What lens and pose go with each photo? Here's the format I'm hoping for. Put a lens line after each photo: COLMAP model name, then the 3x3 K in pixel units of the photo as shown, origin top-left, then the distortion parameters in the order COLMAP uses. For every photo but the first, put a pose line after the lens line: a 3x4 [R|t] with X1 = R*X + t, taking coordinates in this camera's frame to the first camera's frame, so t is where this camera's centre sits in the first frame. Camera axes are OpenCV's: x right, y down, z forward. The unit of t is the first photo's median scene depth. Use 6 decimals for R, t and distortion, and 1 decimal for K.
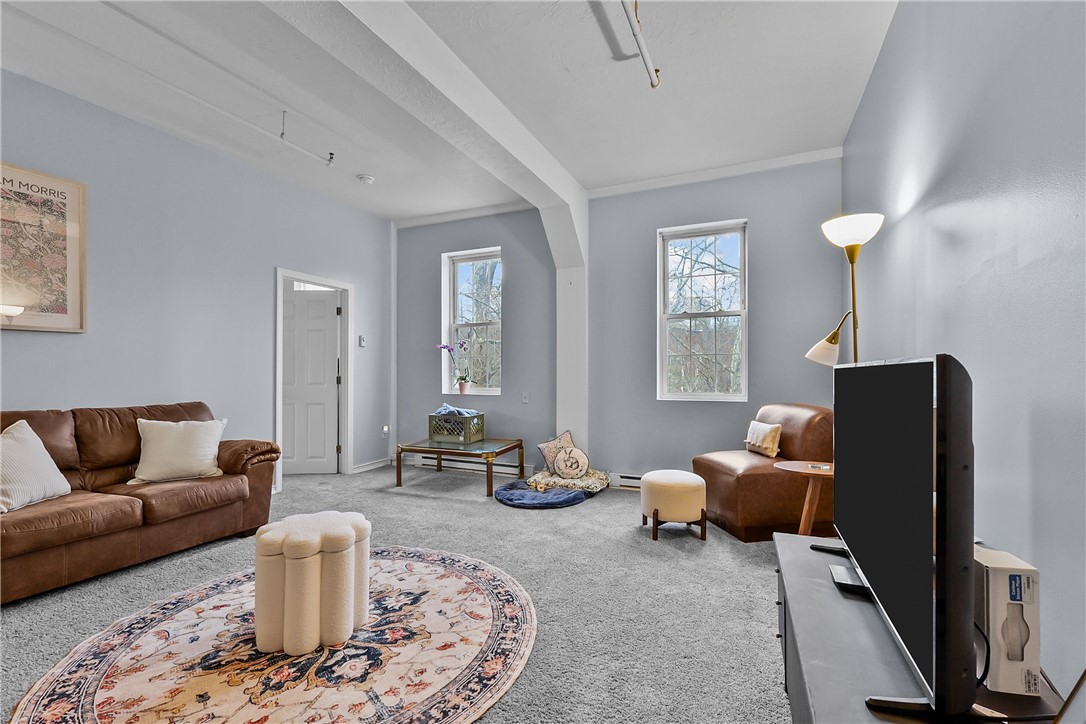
lens RADIAL K [[470.5, 0, 544.9], [0, 470.5, 373.7], [0, 0, 1]] dist [0.004438, 0.000544]
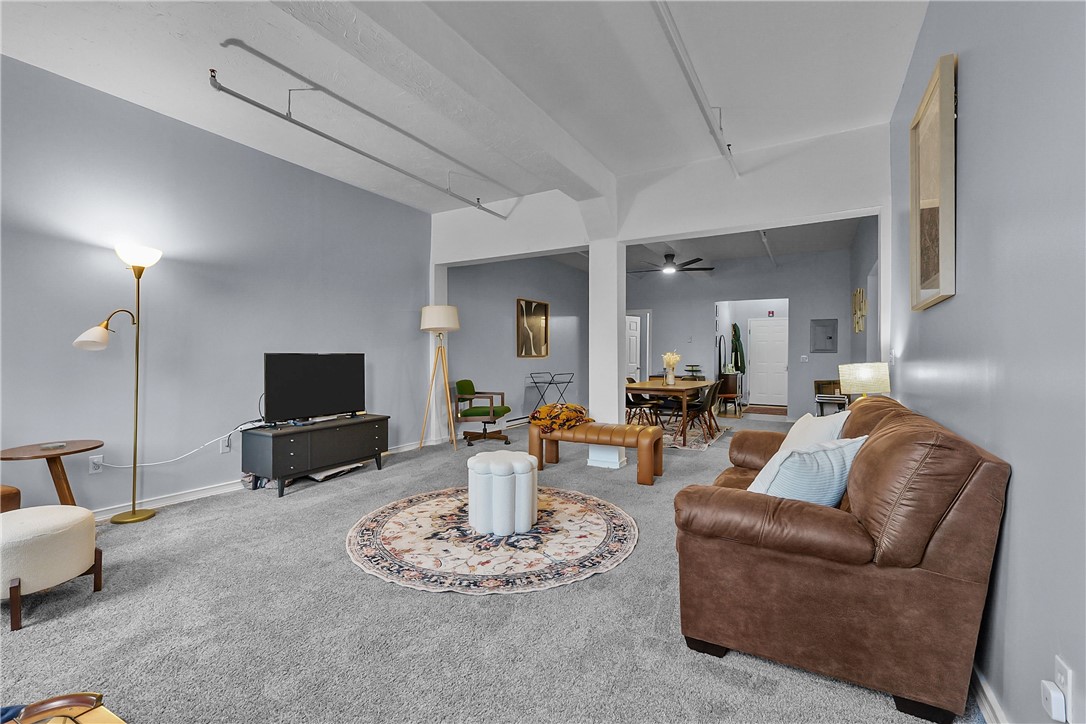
lens RADIAL K [[471.7, 0, 542.1], [0, 471.7, 355.9], [0, 0, 1]] dist [-0.000693, 0.000210]
pose [[-0.994217, -0.004719, 0.107288, -0.665086], [-0.004631, 0.999989, 0.001066, -0.007102], [-0.107292, 0.000563, -0.994227, 2.142484]]
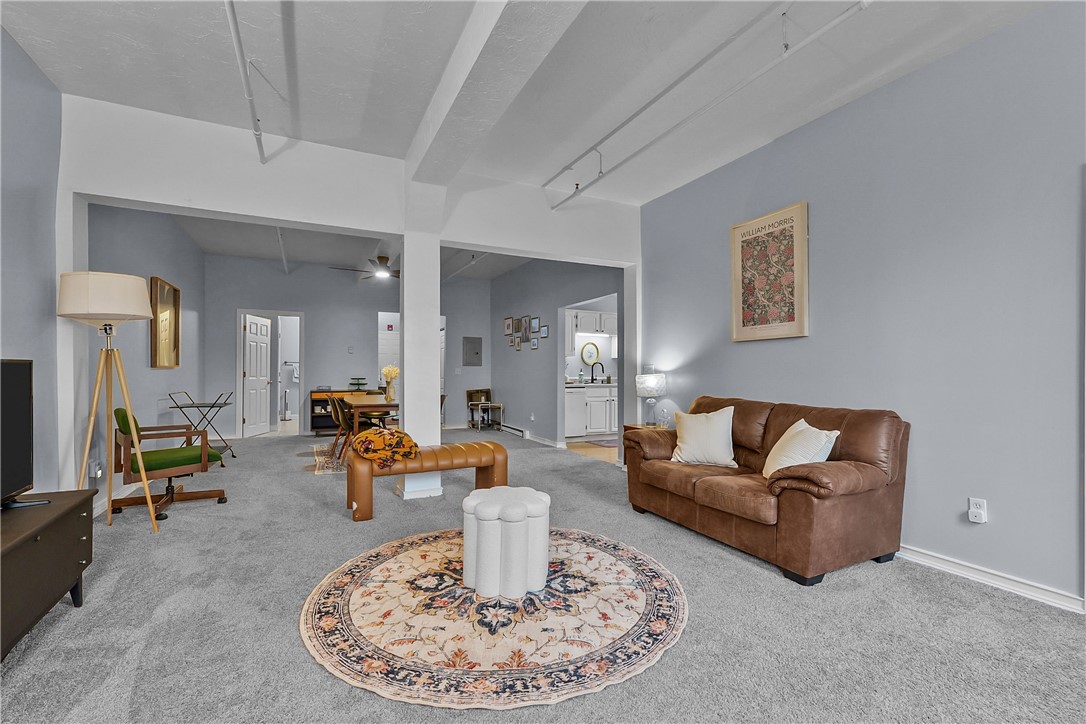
lens RADIAL K [[479.3, 0, 543.0], [0, 479.3, 362.0], [0, 0, 1]] dist [0.002993, 0.000558]
pose [[-0.637104, -0.019444, -0.770533, 0.348978], [-0.008597, 0.999799, -0.018121, 0.000052], [0.770730, -0.004921, -0.637143, 1.590342]]
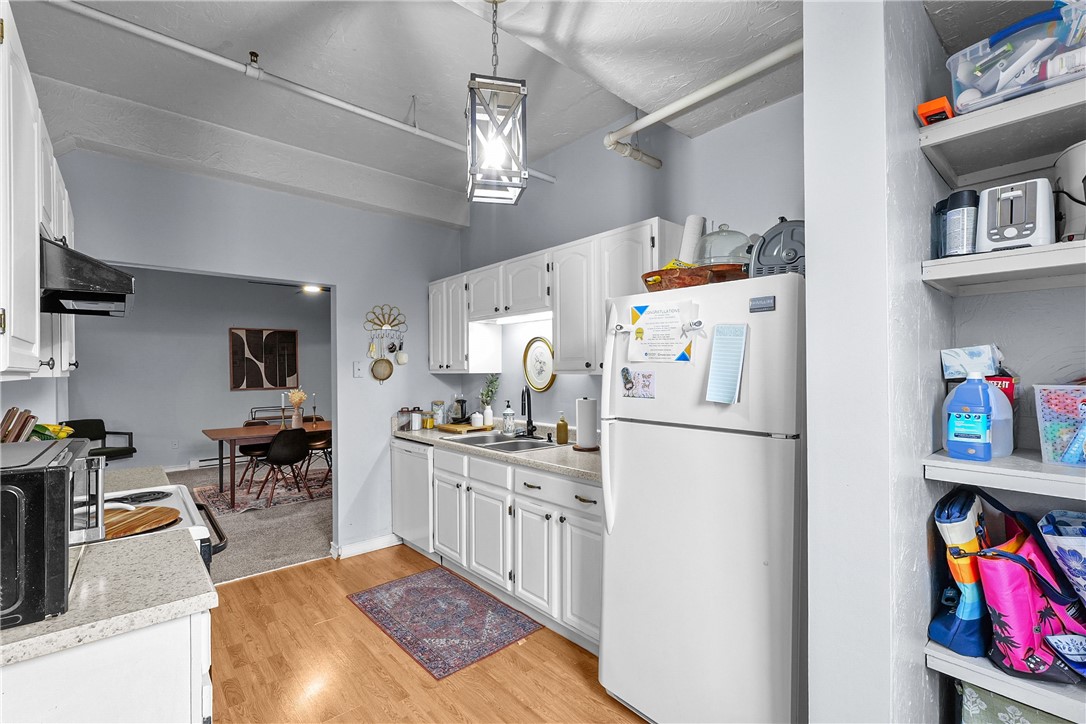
lens RADIAL K [[479.2, 0, 539.9], [0, 479.2, 368.4], [0, 0, 1]] dist [-0.000075, 0.000040]
pose [[-0.911270, 0.009403, 0.411702, -3.119626], [0.010182, 0.999948, -0.000301, -0.112459], [-0.411684, 0.003918, -0.911318, 0.951776]]
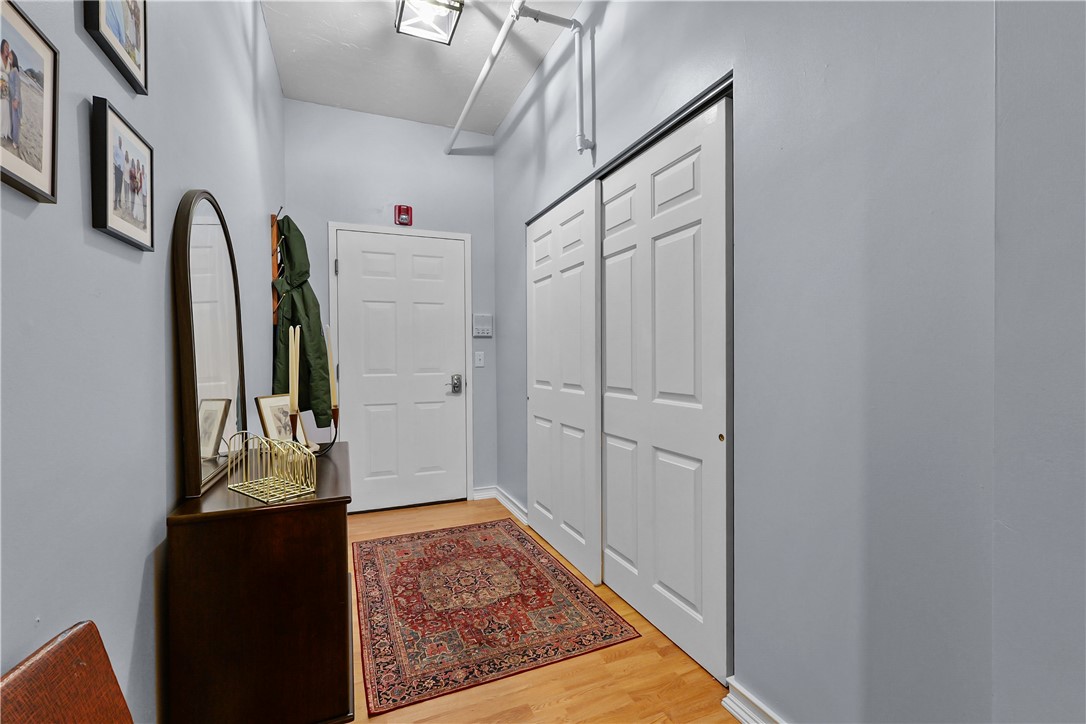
lens RADIAL K [[464.8, 0, 541.7], [0, 464.8, 370.5], [0, 0, 1]] dist [0.000187, 0.000042]
pose [[-0.683688, 0.030562, -0.729134, -1.641600], [0.009073, 0.999401, 0.033384, 0.005742], [0.729718, 0.016209, -0.683556, -1.419888]]
